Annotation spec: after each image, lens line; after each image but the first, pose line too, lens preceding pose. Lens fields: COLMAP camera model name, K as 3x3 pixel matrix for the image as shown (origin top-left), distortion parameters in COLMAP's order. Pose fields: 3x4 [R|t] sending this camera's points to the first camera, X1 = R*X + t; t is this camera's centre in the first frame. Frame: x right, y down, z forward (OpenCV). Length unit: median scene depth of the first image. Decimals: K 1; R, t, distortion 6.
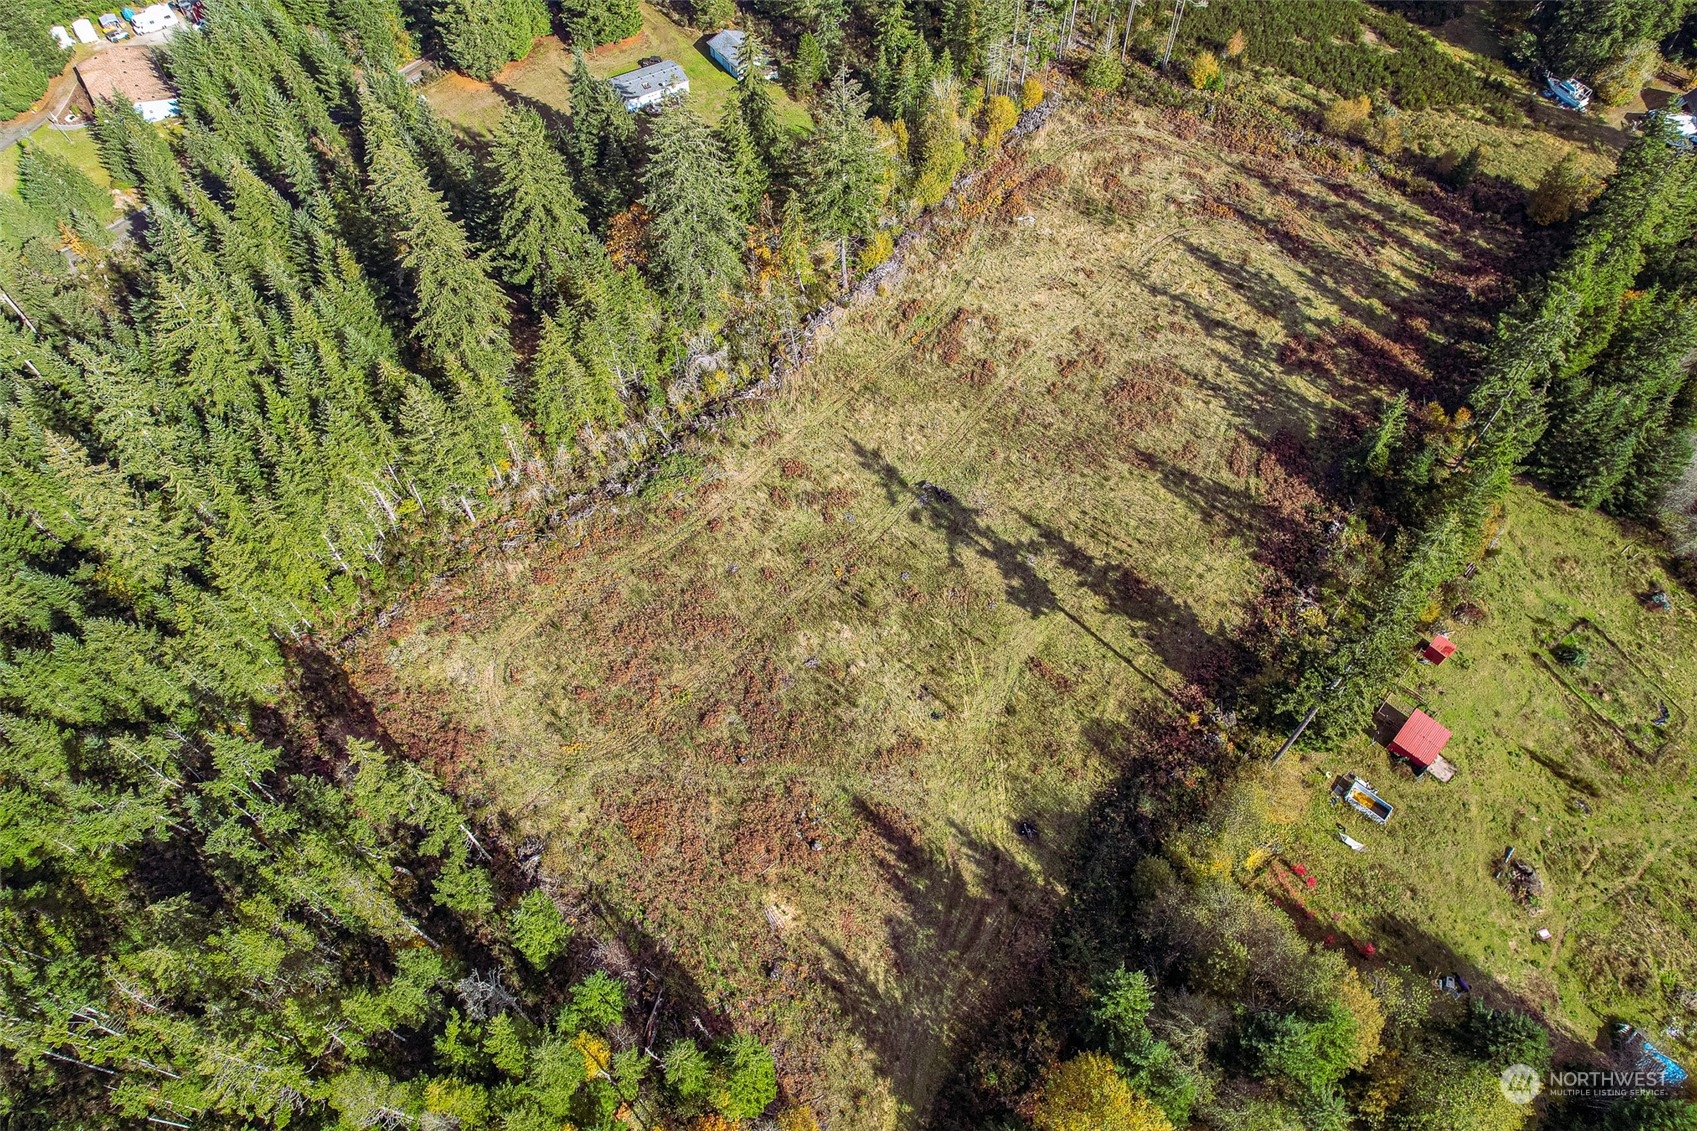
lens RADIAL K [[1088.9, 0, 851.0], [0, 1088.9, 562.3], [0, 0, 1]] dist [-0.069768, 0.053650]
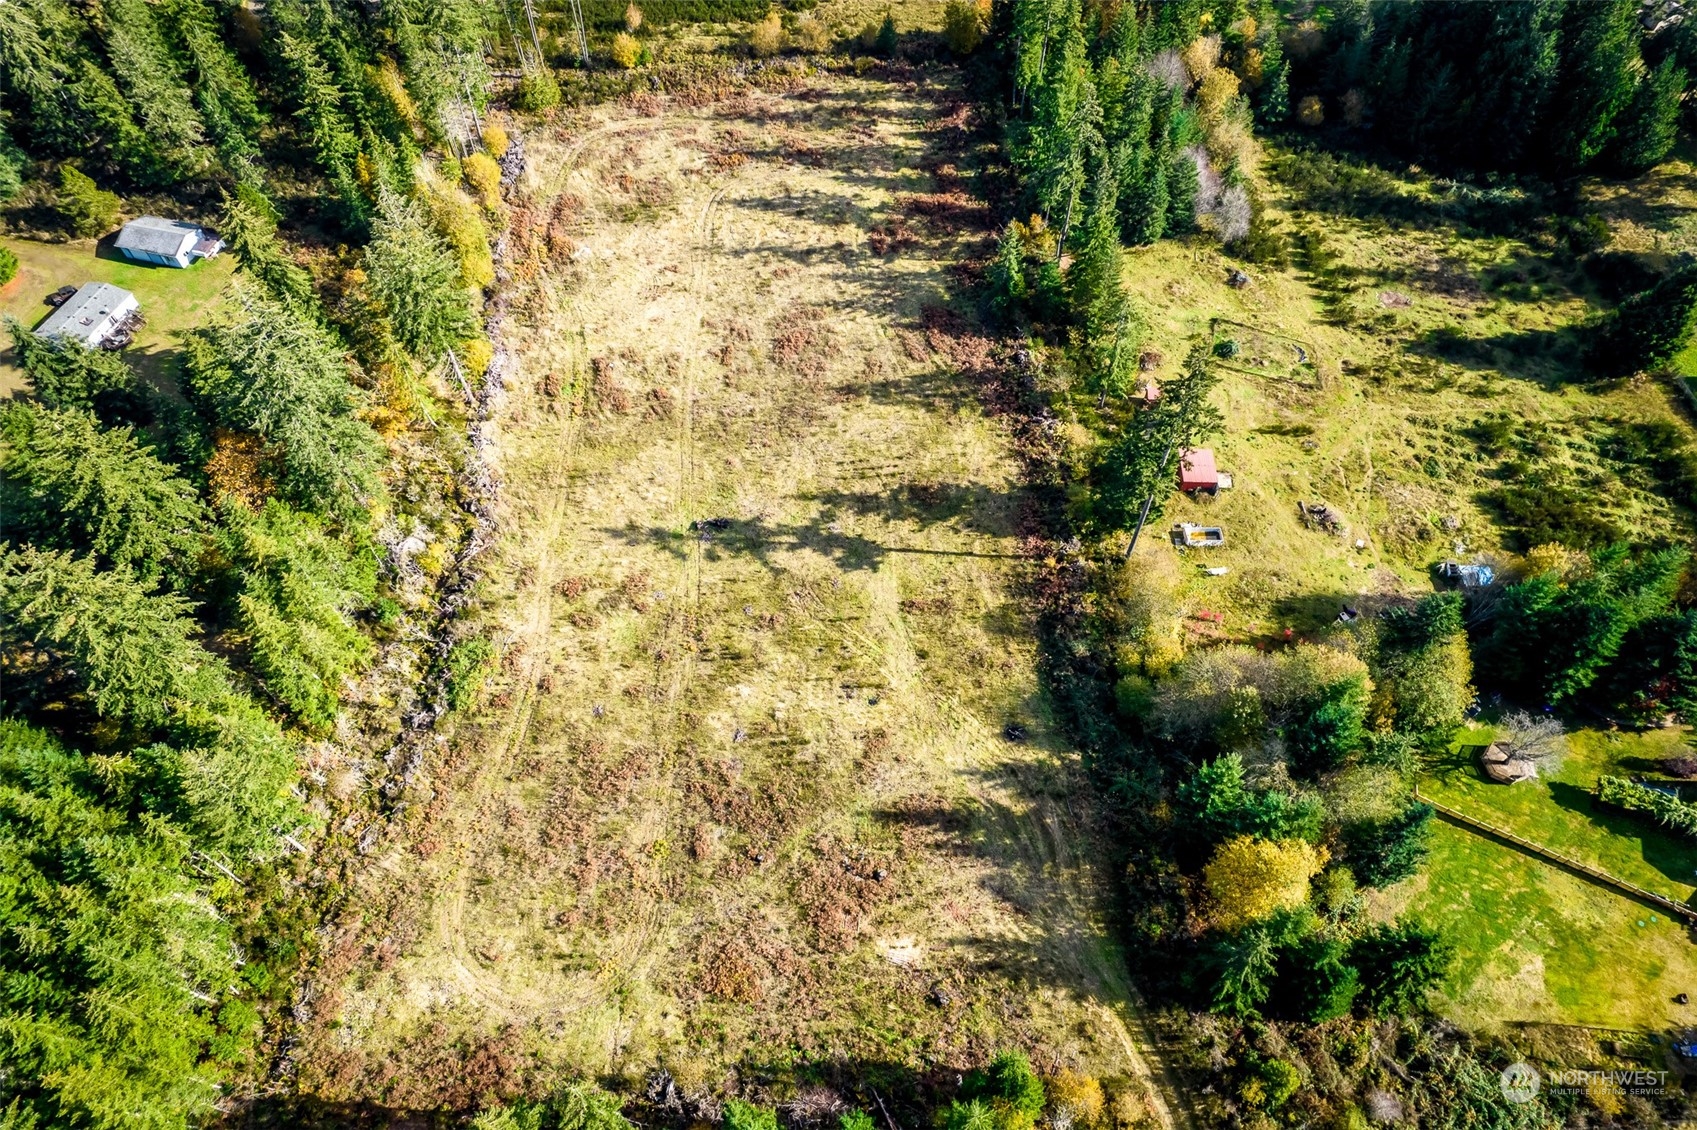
lens RADIAL K [[1086.2, 0, 848.5], [0, 1086.2, 565.0], [0, 0, 1]] dist [-0.067170, 0.051084]
pose [[0.745565, -0.551687, 0.373865, -0.221431], [0.550271, 0.826079, 0.121634, -0.088644], [-0.375946, 0.115040, 0.919473, 0.063981]]
